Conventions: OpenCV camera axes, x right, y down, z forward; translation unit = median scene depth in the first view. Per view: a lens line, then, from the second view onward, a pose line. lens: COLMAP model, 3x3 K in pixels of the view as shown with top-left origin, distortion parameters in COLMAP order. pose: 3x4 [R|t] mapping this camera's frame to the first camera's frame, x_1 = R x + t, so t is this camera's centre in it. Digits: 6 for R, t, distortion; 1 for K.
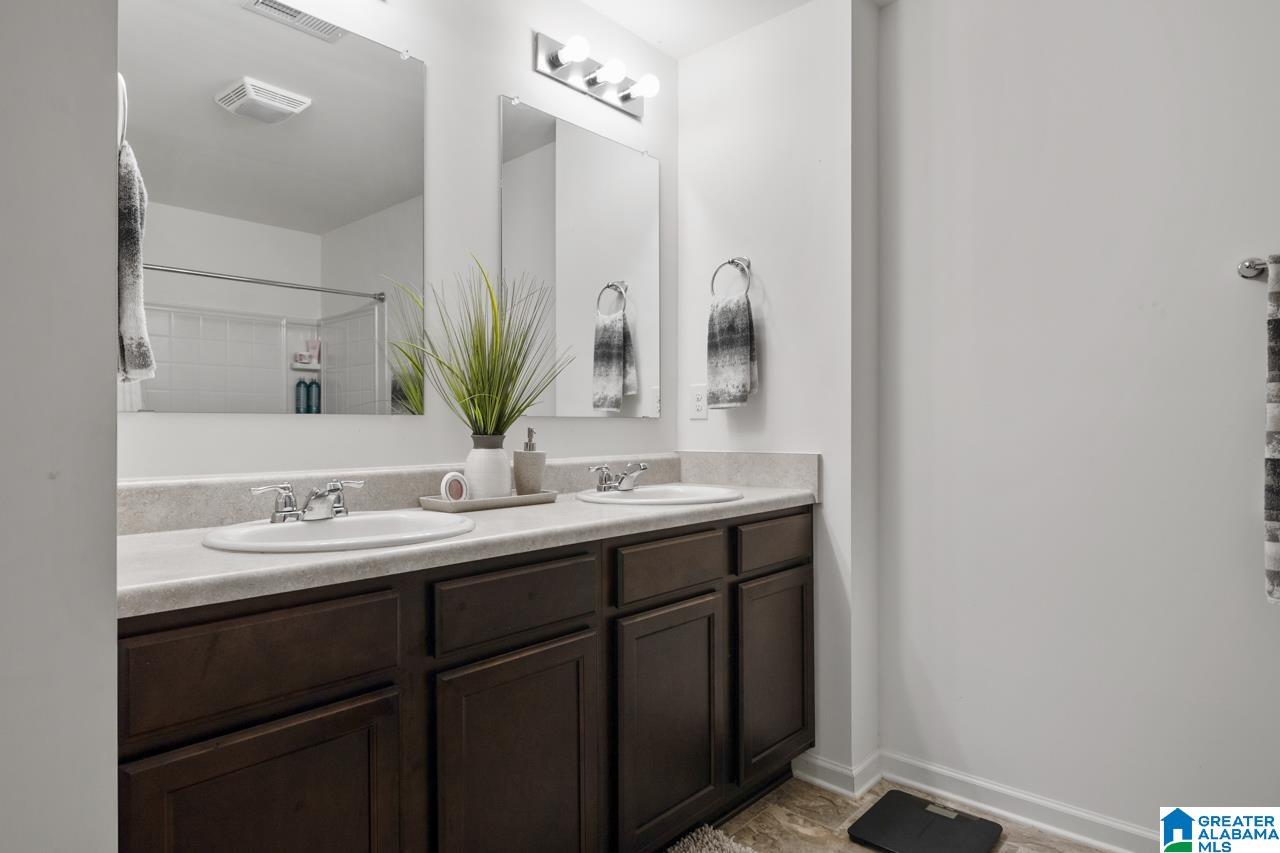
lens RADIAL K [[718.7, 0, 640.0], [0, 718.7, 426.5], [0, 0, 1]] dist [-0.005181, -0.001426]
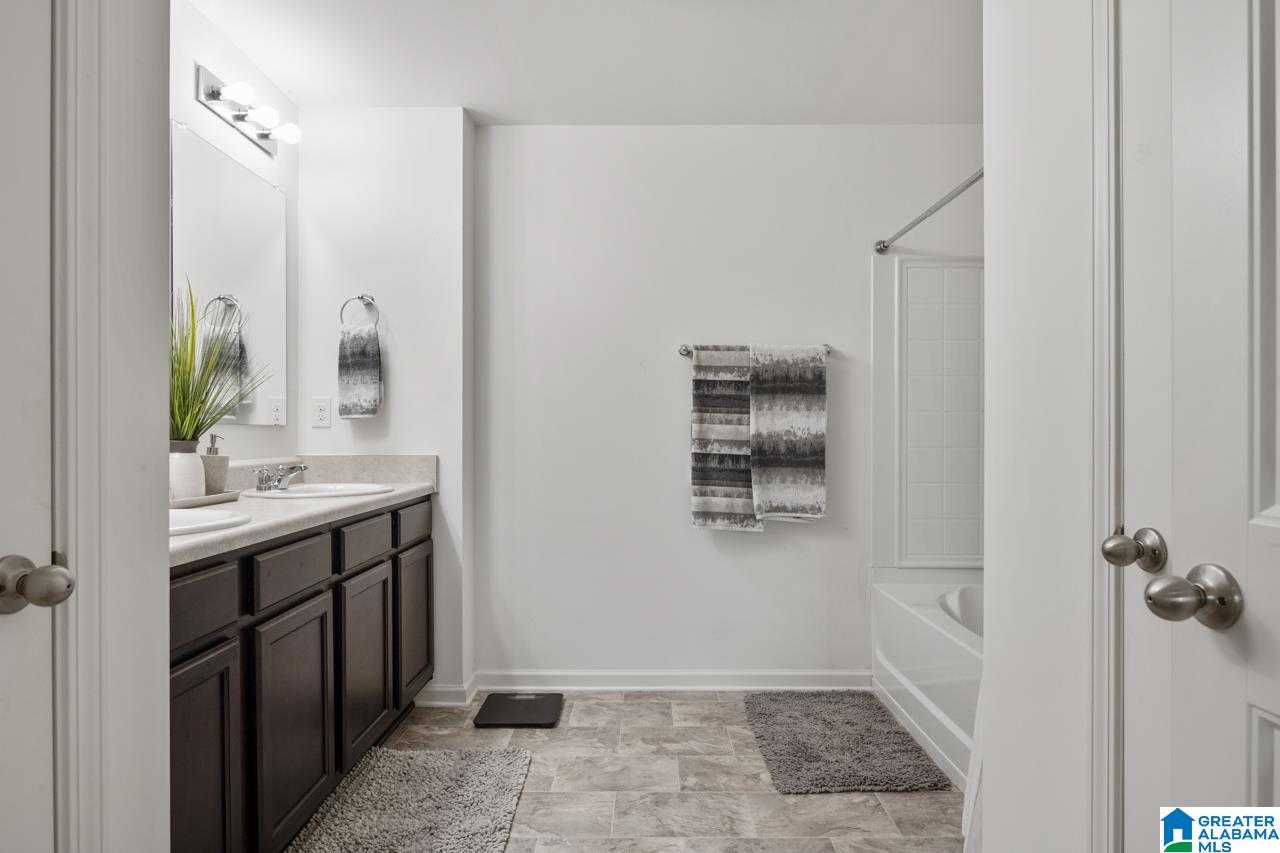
lens RADIAL K [[718.7, 0, 640.0], [0, 718.7, 426.5], [0, 0, 1]] dist [-0.005181, -0.001426]
pose [[0.741305, 0.012874, 0.671045, -0.365848], [-0.005693, 0.999901, -0.012894, 0.000575], [-0.671144, 0.005738, 0.741305, -0.231017]]
